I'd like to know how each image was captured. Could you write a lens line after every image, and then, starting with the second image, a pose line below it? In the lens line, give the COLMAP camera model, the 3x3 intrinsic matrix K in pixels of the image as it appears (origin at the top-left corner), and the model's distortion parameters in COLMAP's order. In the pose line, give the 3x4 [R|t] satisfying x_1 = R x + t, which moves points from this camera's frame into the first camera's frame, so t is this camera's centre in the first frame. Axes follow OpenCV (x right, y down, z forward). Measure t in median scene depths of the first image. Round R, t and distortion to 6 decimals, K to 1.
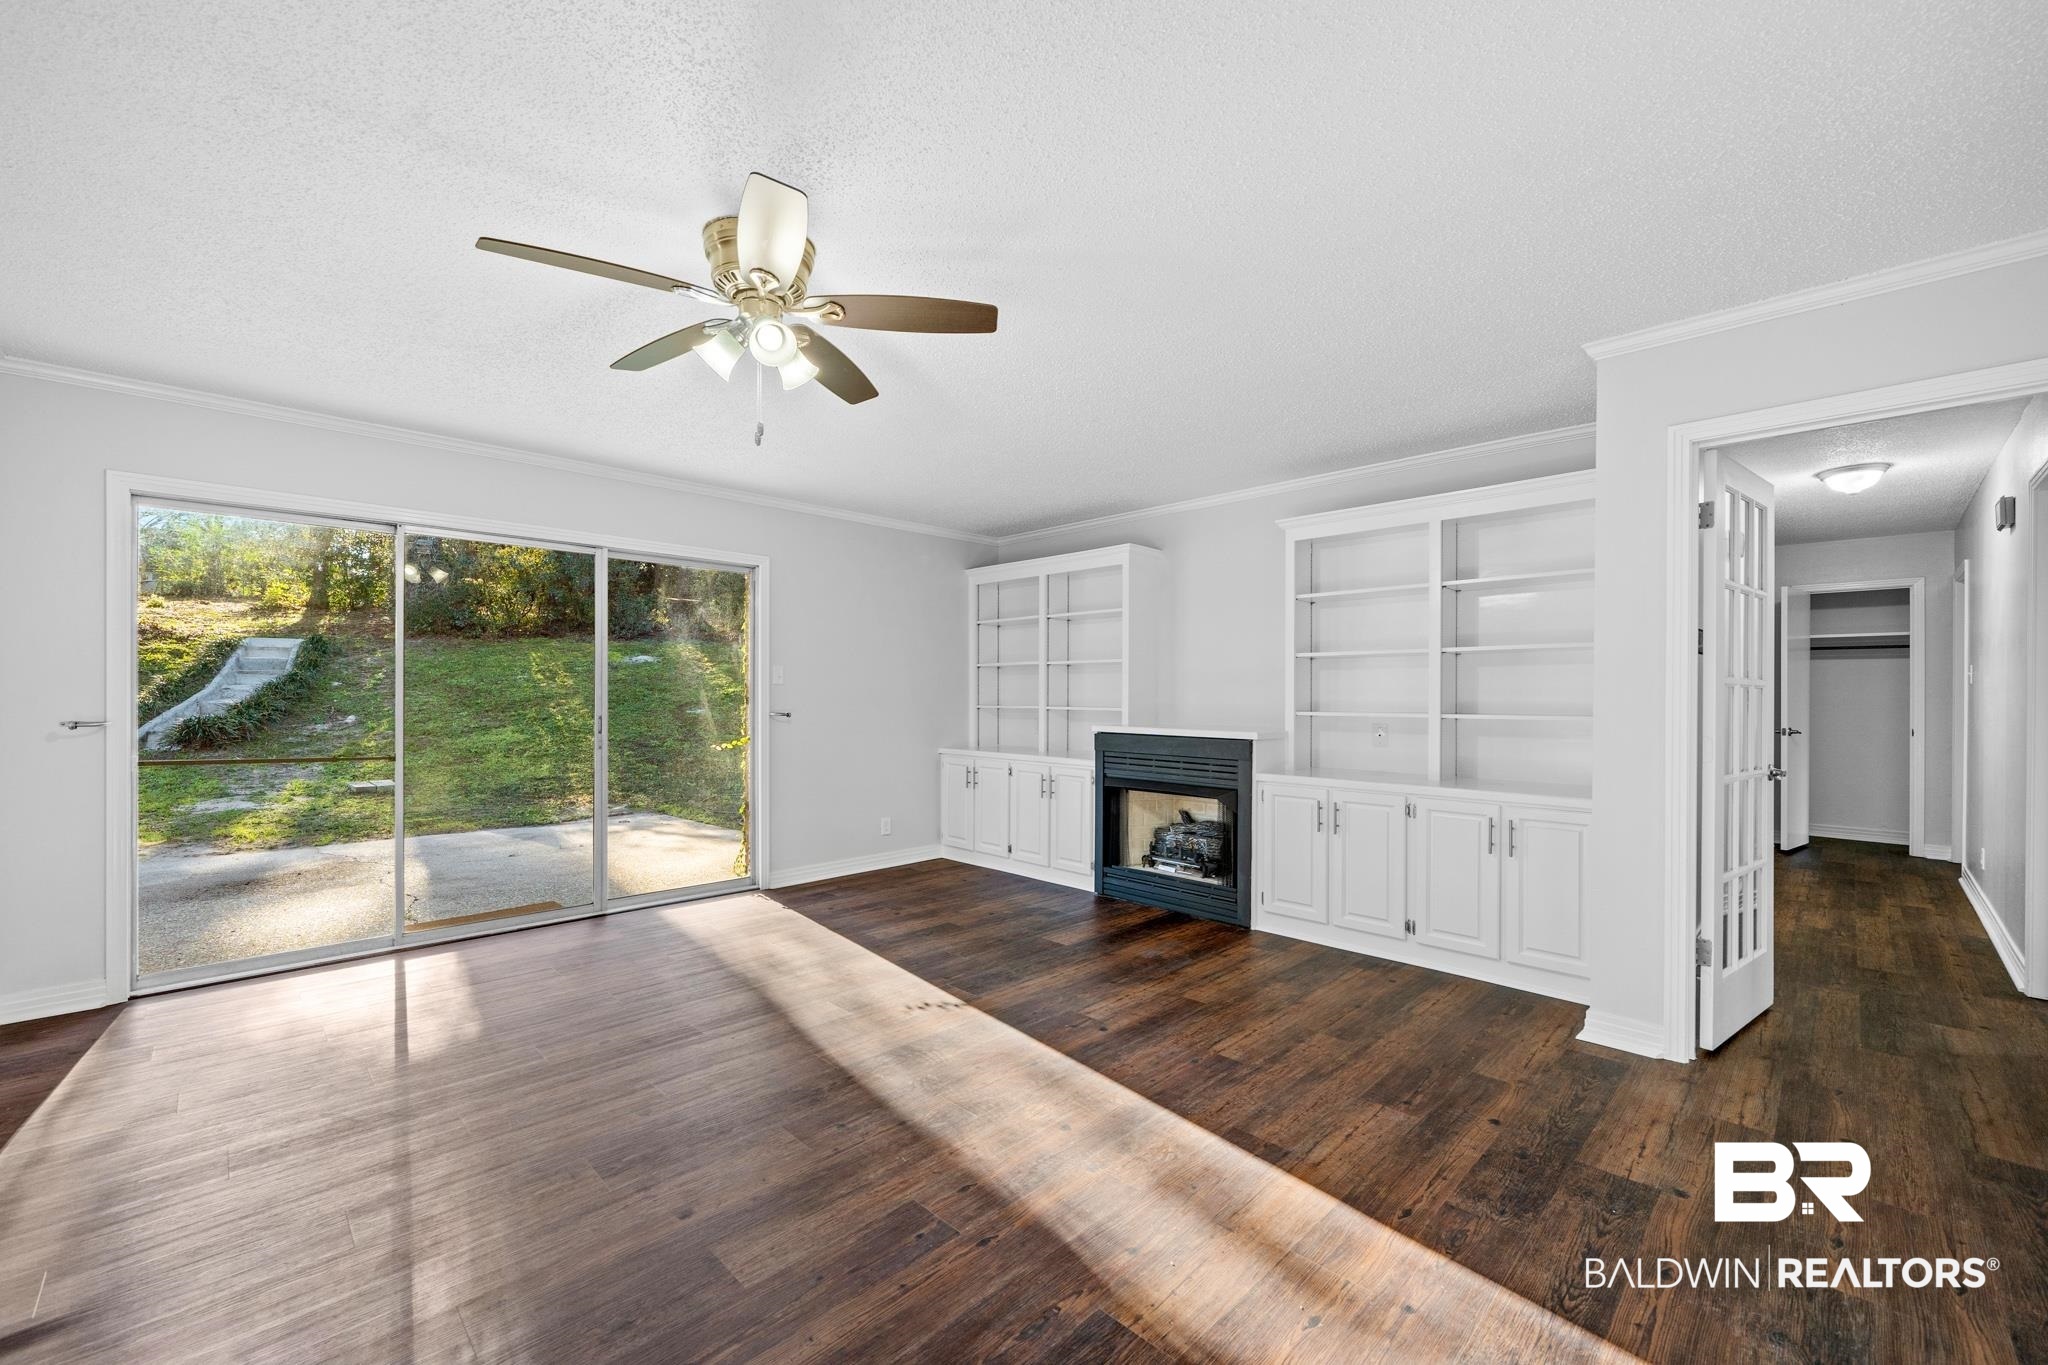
lens RADIAL K [[821.6, 0, 1018.7], [0, 821.6, 689.9], [0, 0, 1]] dist [-0.002313, -0.000088]
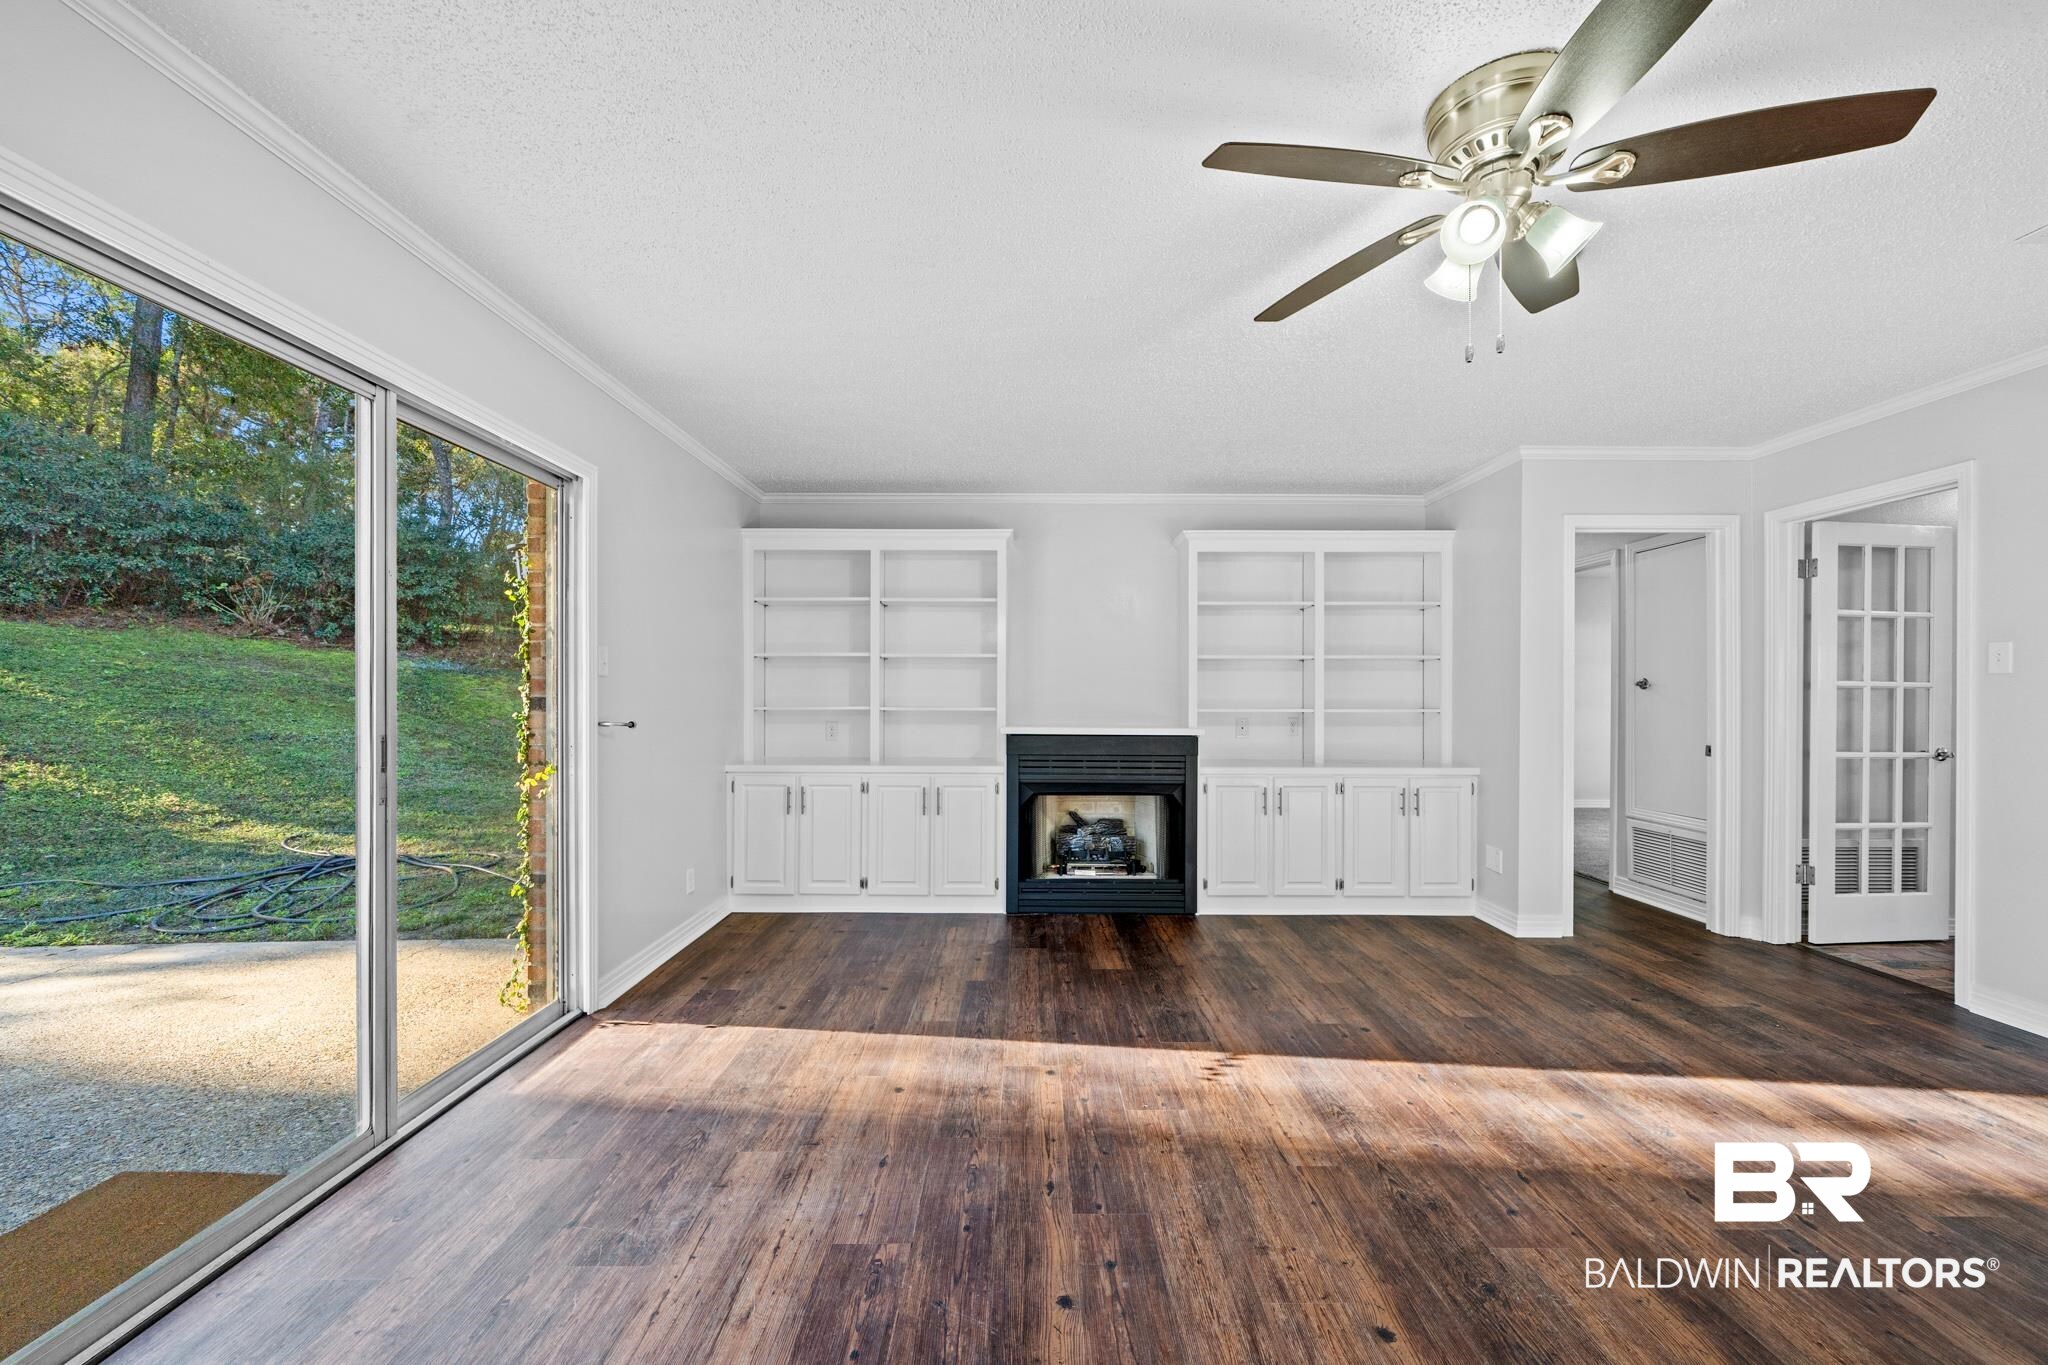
lens RADIAL K [[821.6, 0, 1021.7], [0, 821.6, 690.3], [0, 0, 1]] dist [-0.002313, -0.000088]
pose [[0.701096, 0.003493, 0.713059, -0.642012], [-0.006250, 0.999980, 0.001246, 0.002209], [-0.713040, -0.005330, 0.701103, 0.428377]]
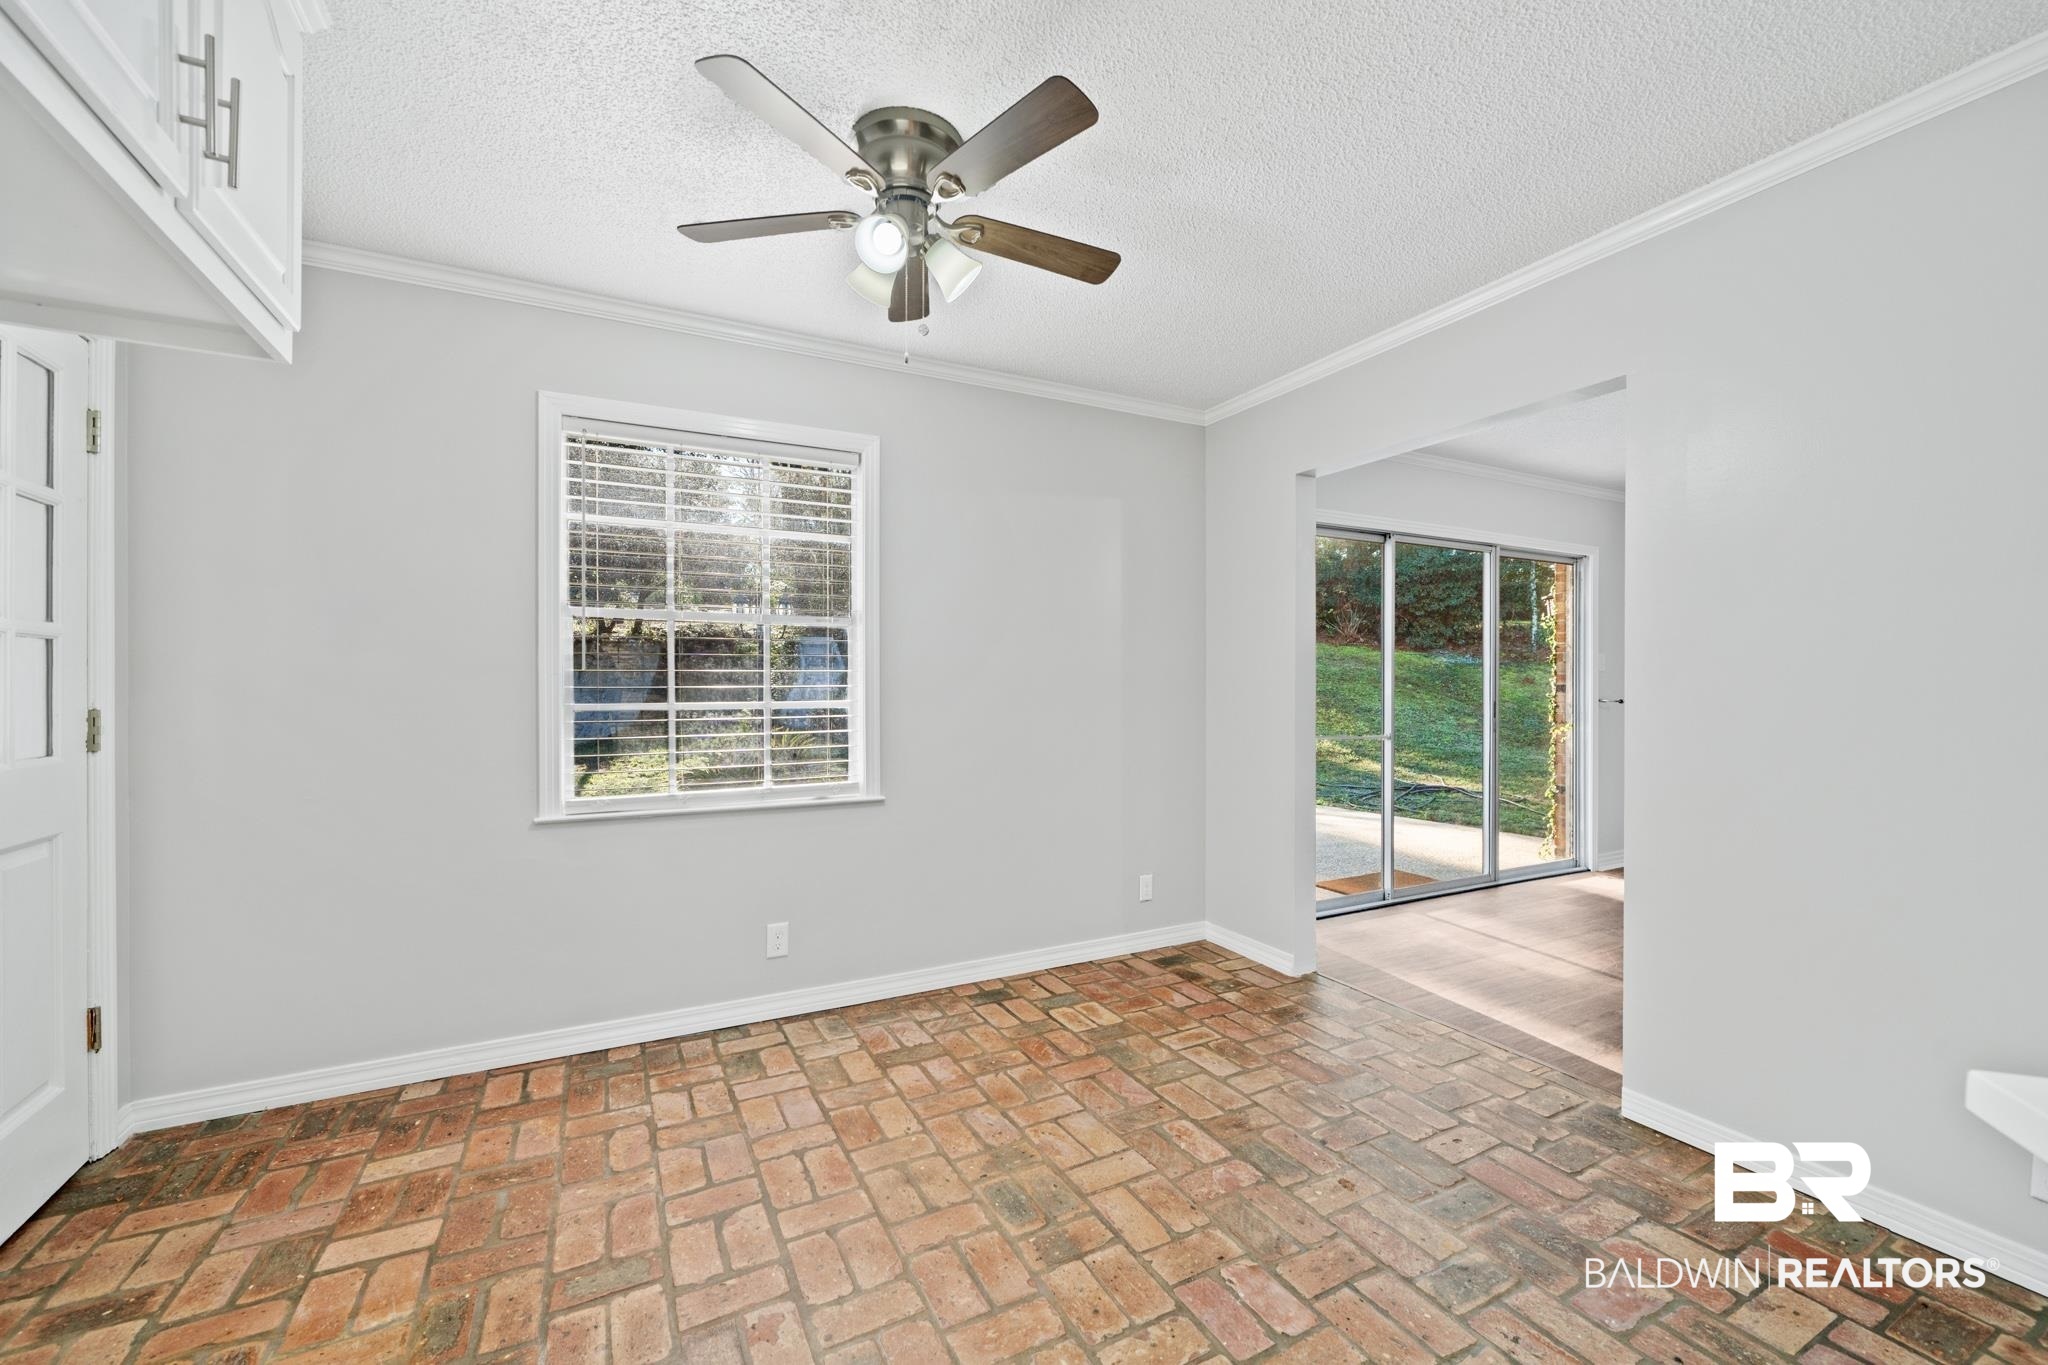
lens RADIAL K [[821.6, 0, 1023.2], [0, 821.6, 686.9], [0, 0, 1]] dist [-0.002313, -0.000088]
pose [[0.956773, 0.003124, -0.290818, -0.859705], [0.001043, 0.999899, 0.014173, -0.003688], [0.290833, -0.013863, 0.956673, -0.241350]]
